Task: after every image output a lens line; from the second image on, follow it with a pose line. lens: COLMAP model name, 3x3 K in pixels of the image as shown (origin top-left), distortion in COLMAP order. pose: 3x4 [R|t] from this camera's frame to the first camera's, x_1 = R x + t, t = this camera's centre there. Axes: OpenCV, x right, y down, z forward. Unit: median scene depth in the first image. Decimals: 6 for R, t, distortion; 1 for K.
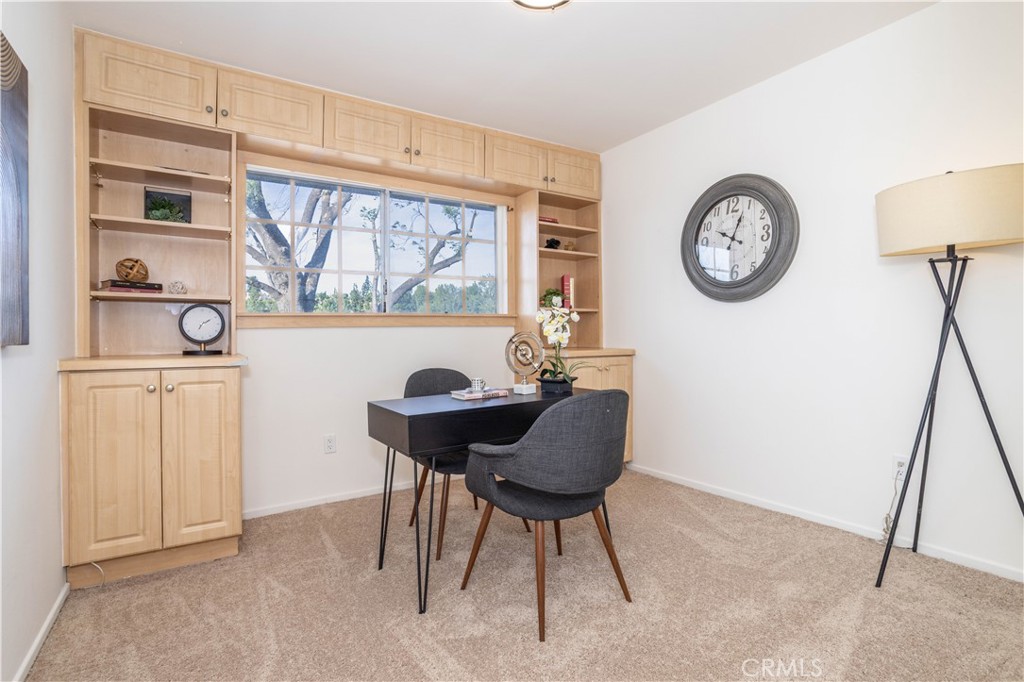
lens RADIAL K [[493.1, 0, 514.9], [0, 493.1, 336.7], [0, 0, 1]] dist [-0.032099, 0.000044]
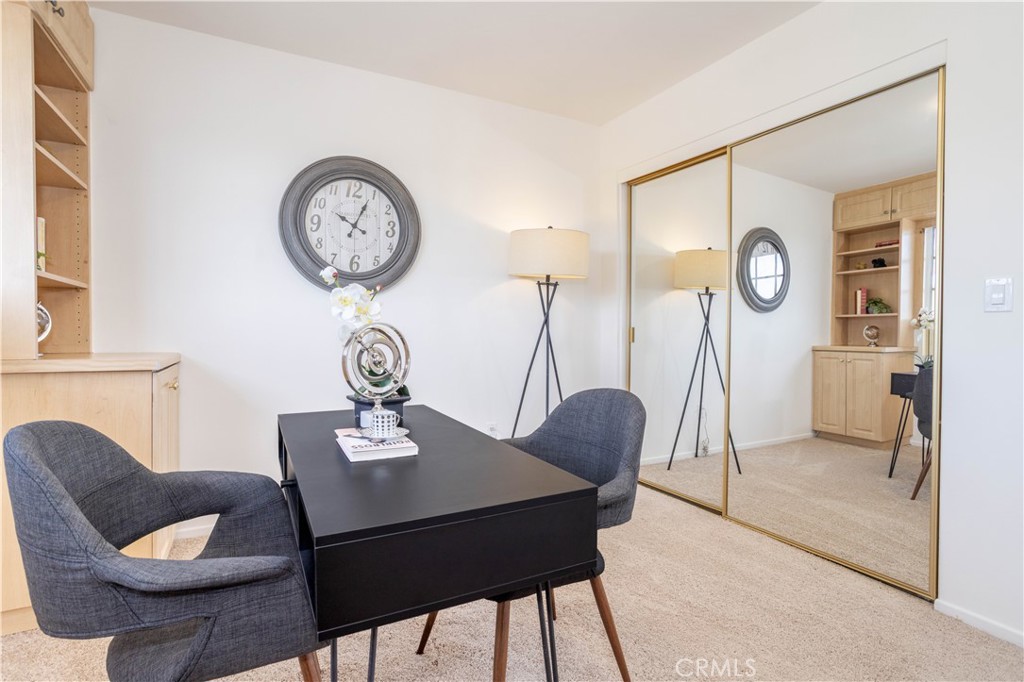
lens RADIAL K [[493.1, 0, 514.1], [0, 493.1, 344.2], [0, 0, 1]] dist [-0.032099, 0.000044]
pose [[0.121582, -0.004672, 0.992570, -0.426156], [-0.000460, 0.999989, 0.004763, 0.014438], [-0.992581, -0.001035, 0.121579, 0.602616]]
